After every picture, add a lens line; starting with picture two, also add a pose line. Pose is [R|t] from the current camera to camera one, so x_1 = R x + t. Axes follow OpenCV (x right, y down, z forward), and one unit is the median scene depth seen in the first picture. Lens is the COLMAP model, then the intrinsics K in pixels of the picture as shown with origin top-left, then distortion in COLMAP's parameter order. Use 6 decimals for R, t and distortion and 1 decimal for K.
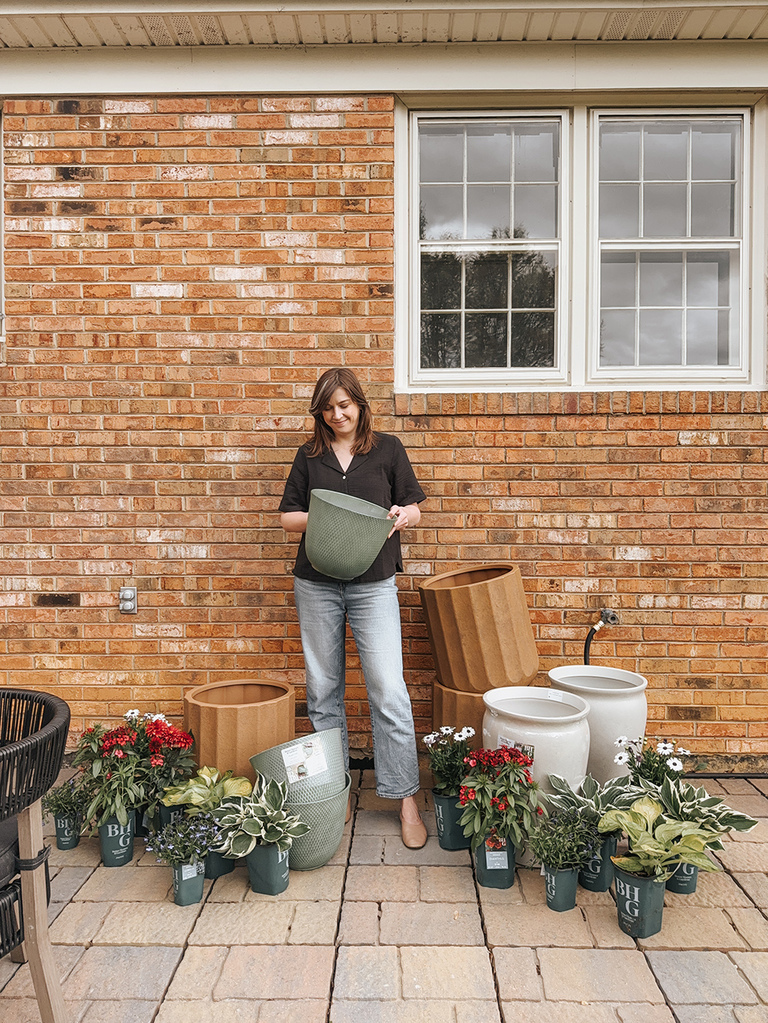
lens RADIAL K [[736.7, 0, 406.2], [0, 736.7, 494.8], [0, 0, 1]] dist [0.070809, -0.095739]
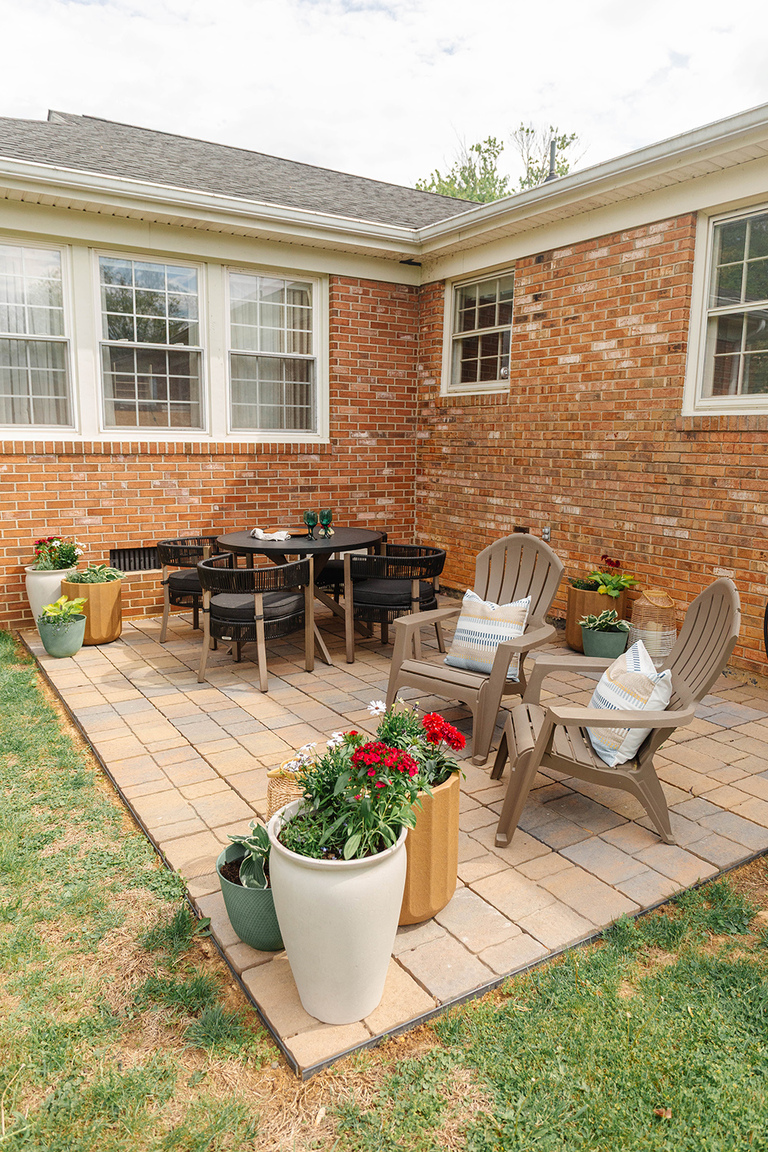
lens RADIAL K [[804.1, 0, 361.9], [0, 804.1, 588.0], [0, 0, 1]] dist [-0.018890, -0.021357]
pose [[0.518036, 0.161864, -0.839904, 1.082588], [-0.030209, 0.984781, 0.171152, -0.052277], [0.854825, -0.063290, 0.515042, -0.420549]]
